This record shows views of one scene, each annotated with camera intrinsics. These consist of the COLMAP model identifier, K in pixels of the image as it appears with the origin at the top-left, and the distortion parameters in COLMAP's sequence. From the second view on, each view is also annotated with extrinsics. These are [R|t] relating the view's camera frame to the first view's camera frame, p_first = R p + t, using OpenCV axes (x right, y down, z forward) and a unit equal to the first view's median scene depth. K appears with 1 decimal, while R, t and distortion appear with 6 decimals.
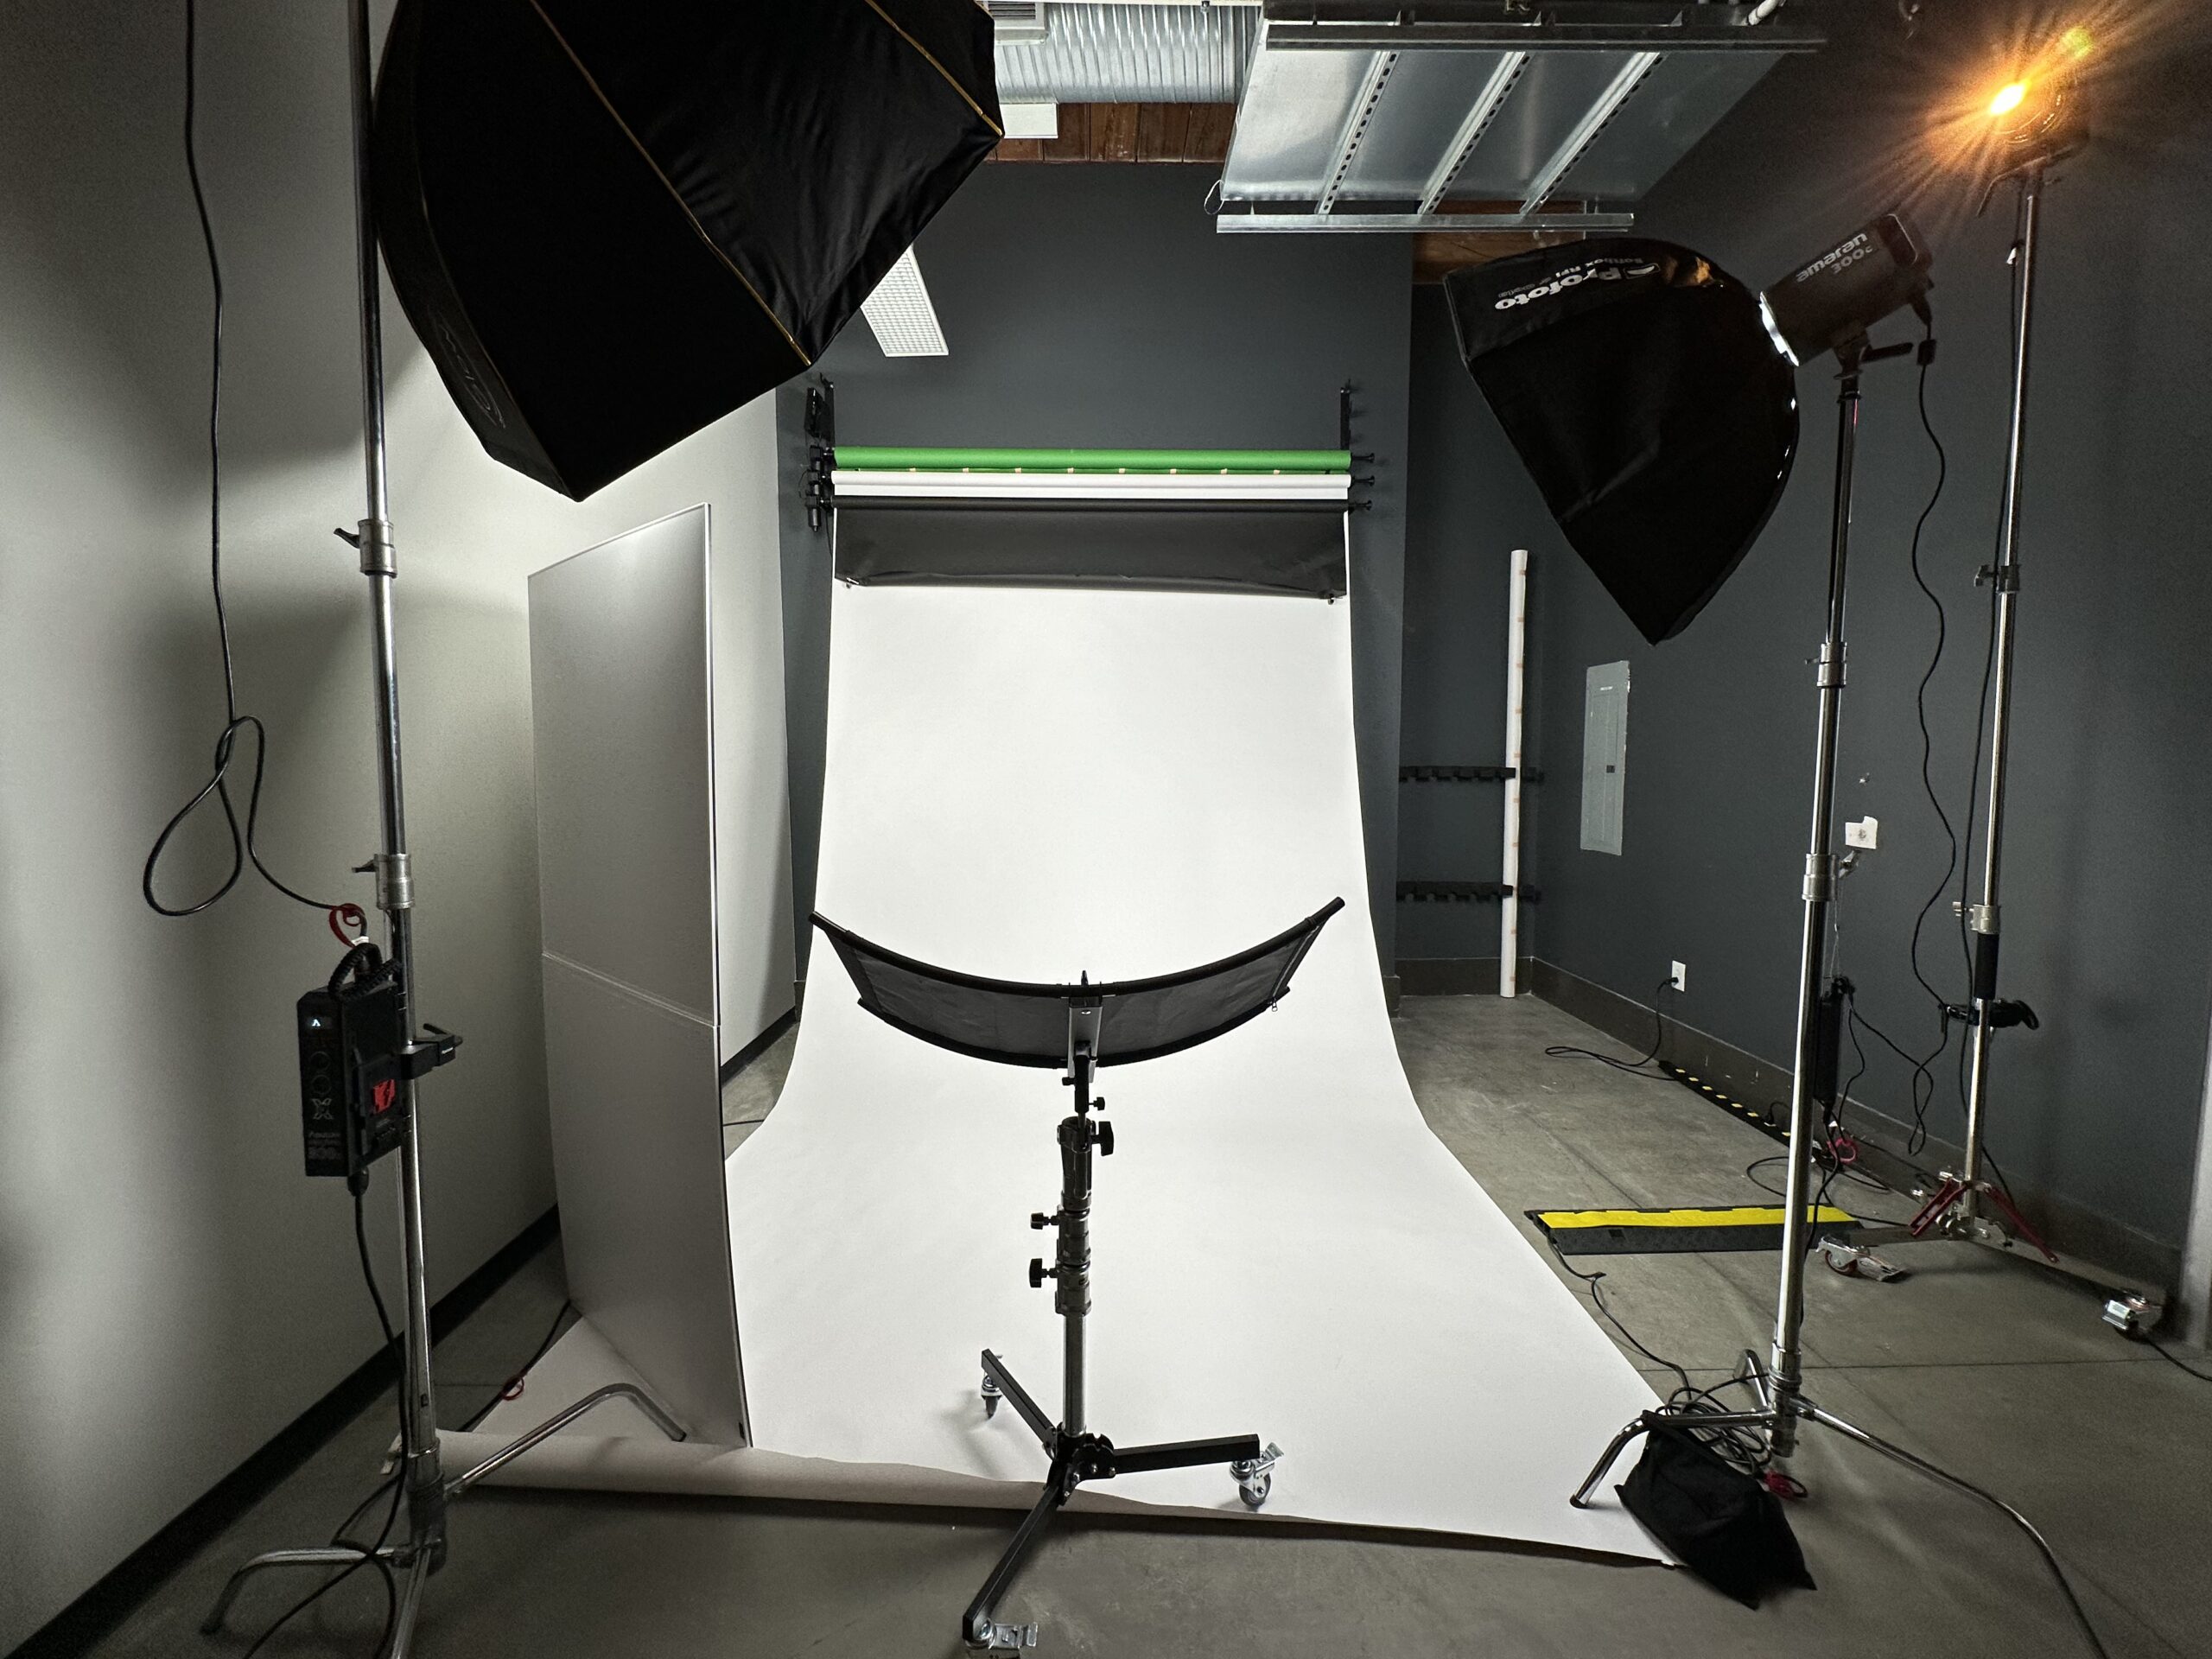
lens RADIAL K [[875.9, 0, 1099.7], [0, 875.9, 830.8], [0, 0, 1]] dist [-0.001334, -0.000341]
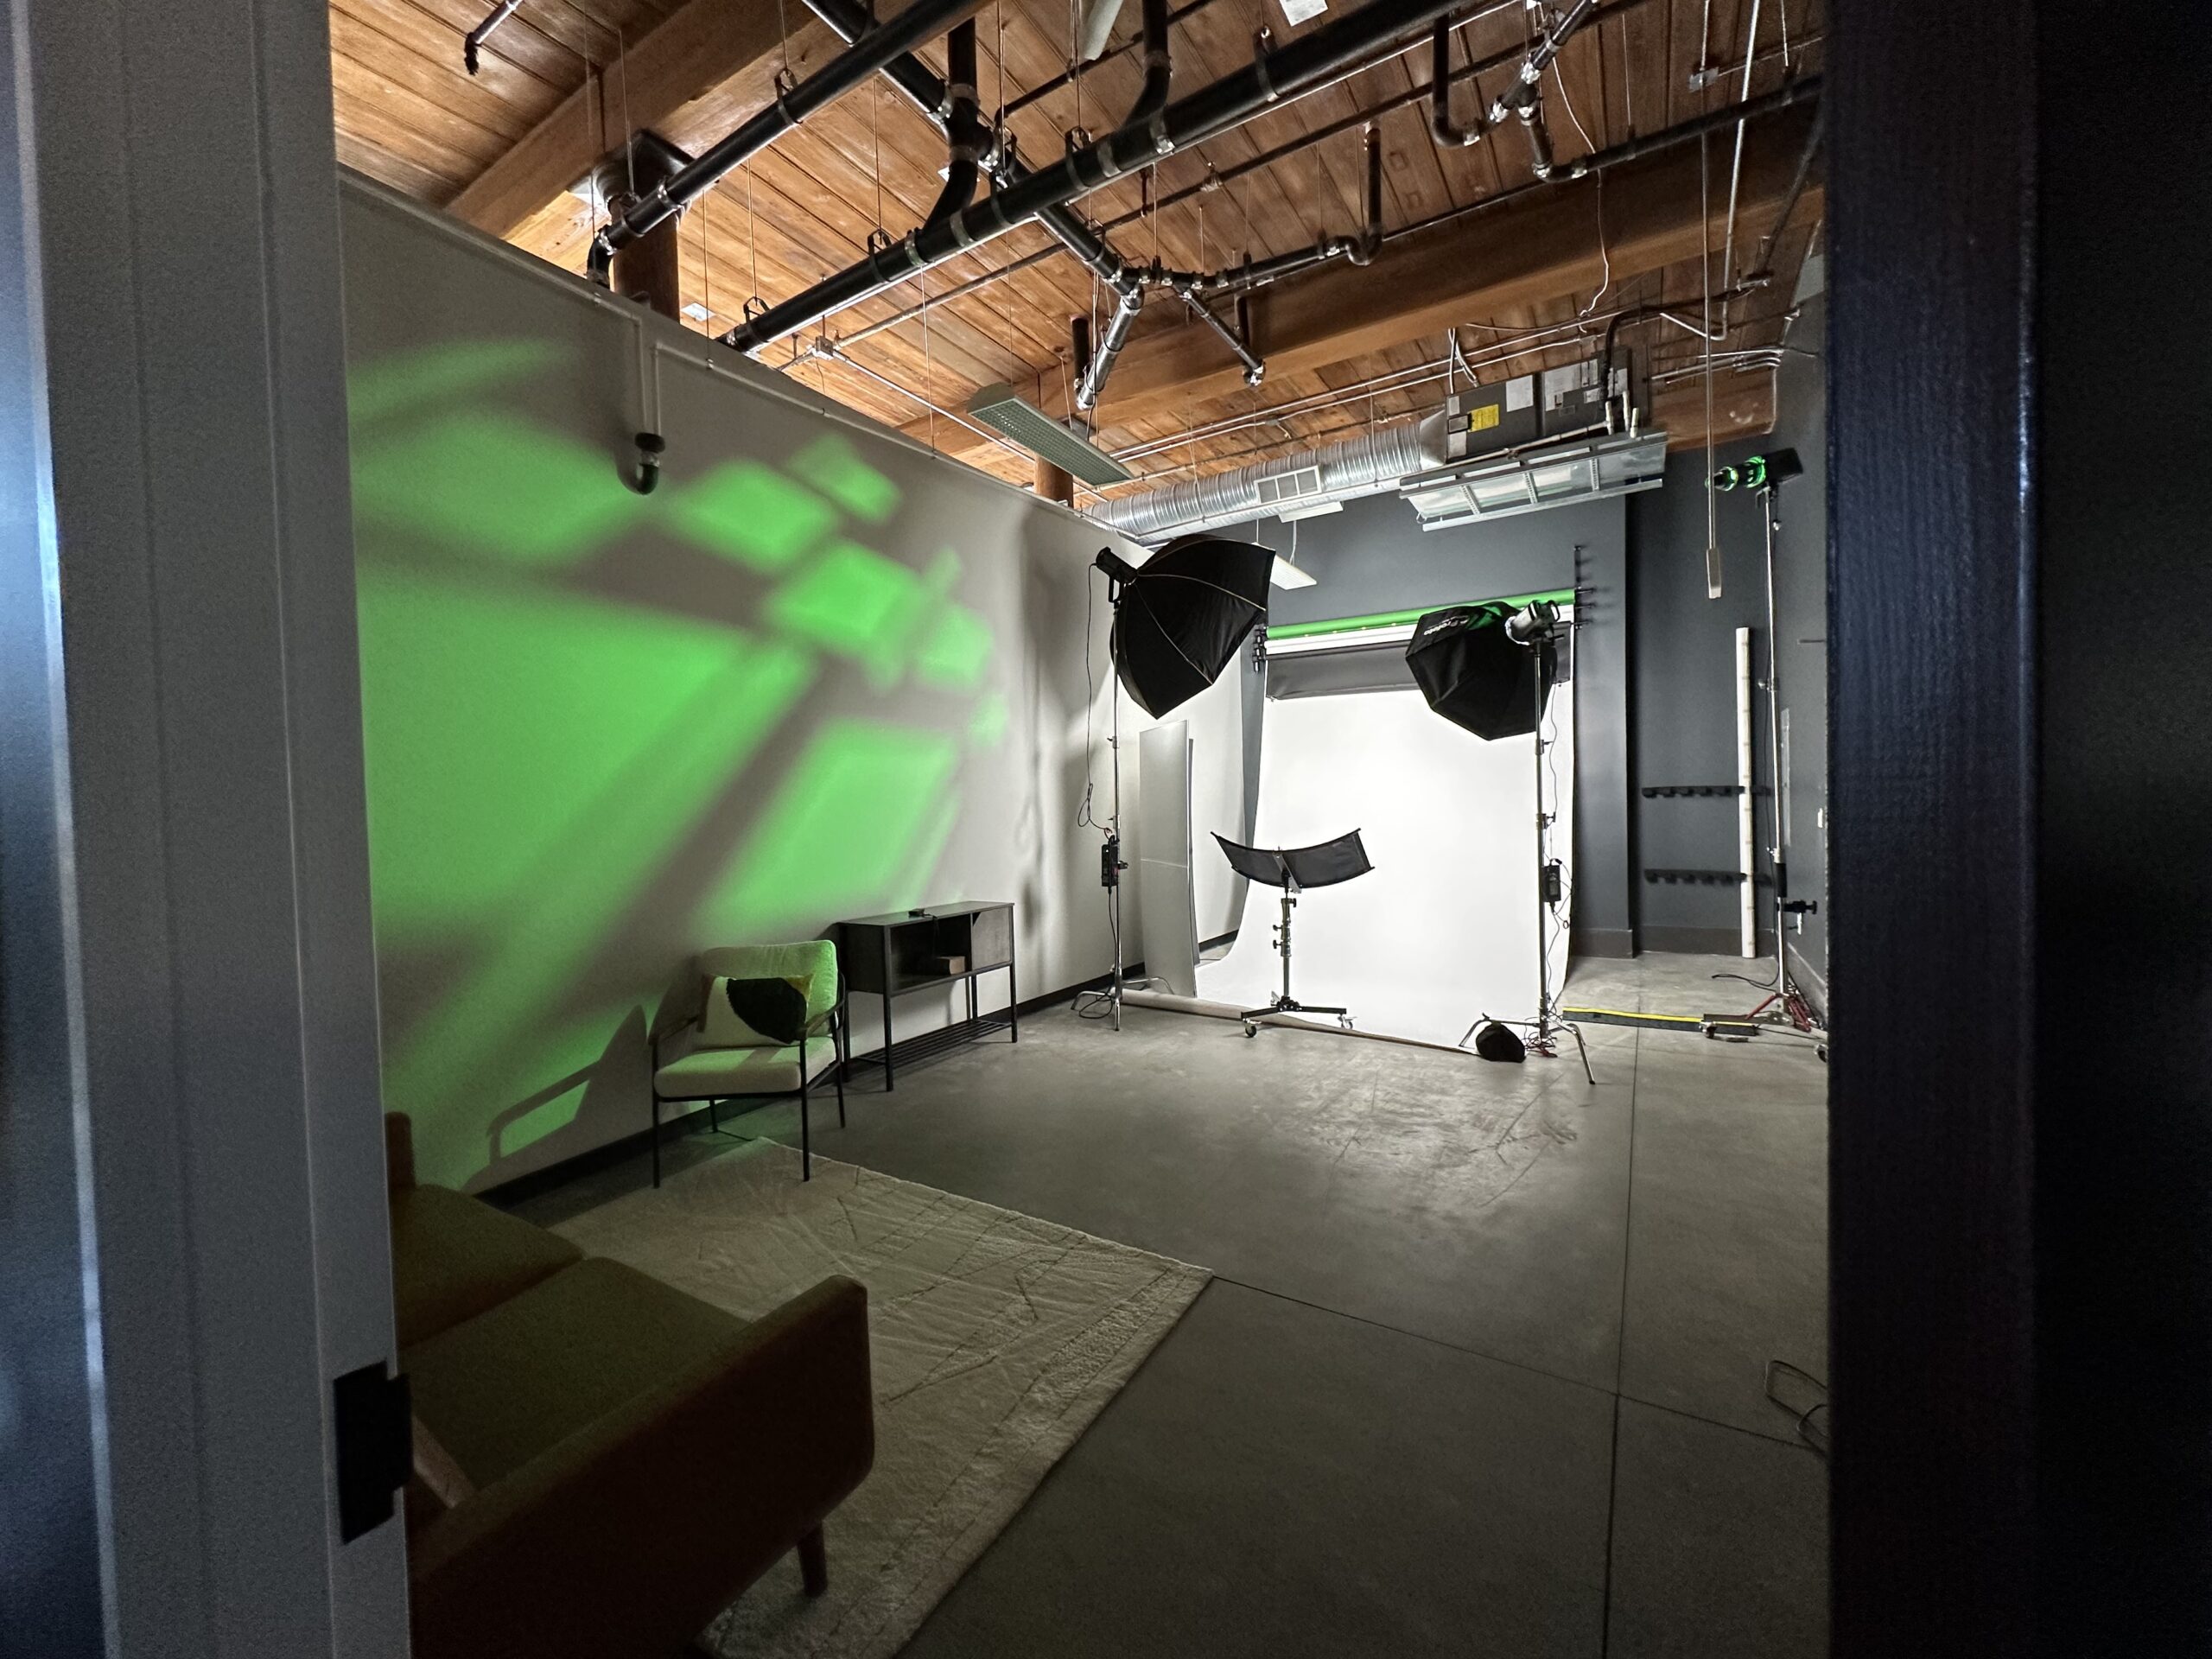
lens RADIAL K [[875.9, 0, 1096.6], [0, 875.9, 836.1], [0, 0, 1]] dist [-0.001334, -0.000341]
pose [[0.839495, 0.001260, -0.543366, 0.918116], [-0.021462, 0.999294, -0.030842, 0.172898], [0.542943, 0.037553, 0.838929, -1.701085]]
